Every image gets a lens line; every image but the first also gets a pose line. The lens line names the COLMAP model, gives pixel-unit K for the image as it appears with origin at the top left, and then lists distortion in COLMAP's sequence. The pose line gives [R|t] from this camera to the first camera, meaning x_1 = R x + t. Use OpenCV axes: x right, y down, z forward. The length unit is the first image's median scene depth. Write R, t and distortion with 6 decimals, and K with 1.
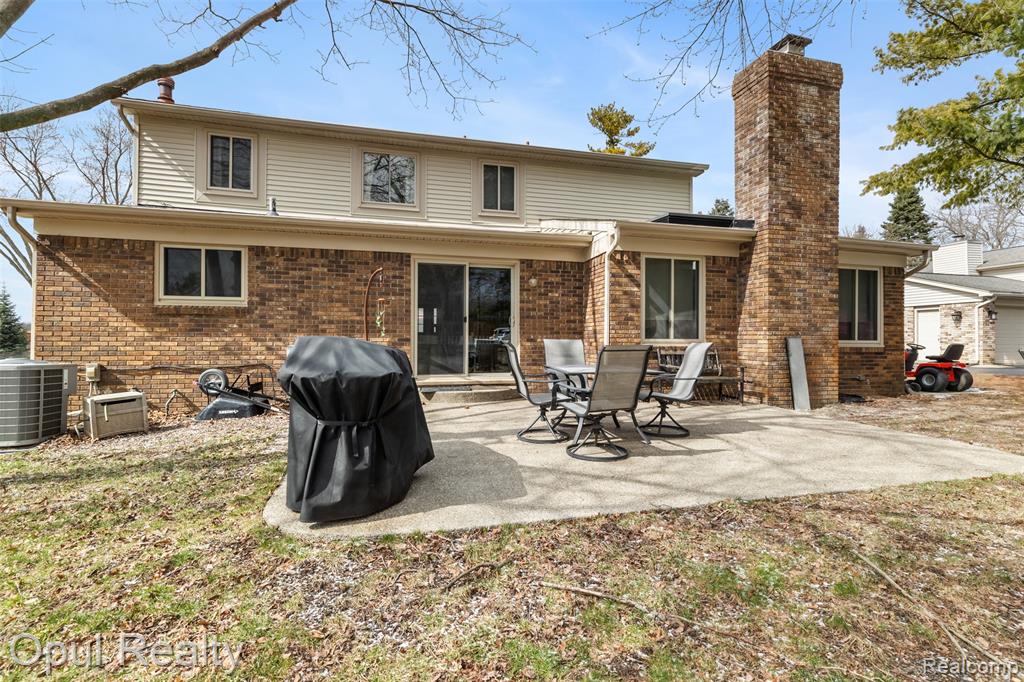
lens RADIAL K [[465.6, 0, 513.2], [0, 465.6, 342.7], [0, 0, 1]] dist [0.003057, 0.000138]
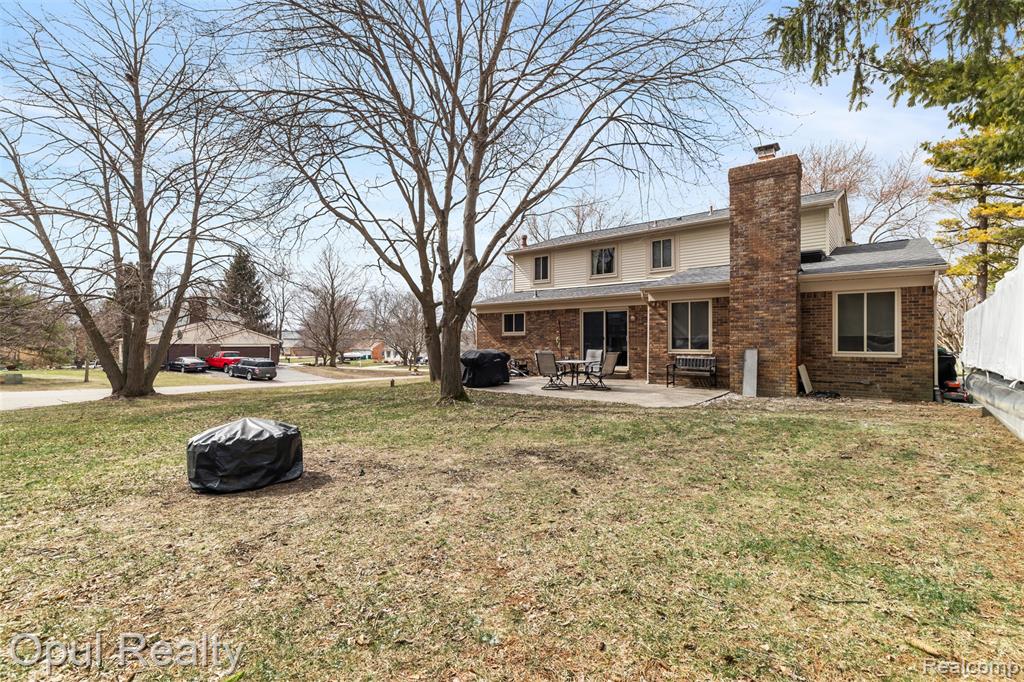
lens RADIAL K [[465.6, 0, 511.7], [0, 465.6, 341.7], [0, 0, 1]] dist [0.003057, 0.000138]
pose [[0.581825, -0.001432, -0.813312, 1.359147], [0.003735, 0.999993, 0.000911, -0.039680], [0.813305, -0.003567, 0.581826, -0.513796]]
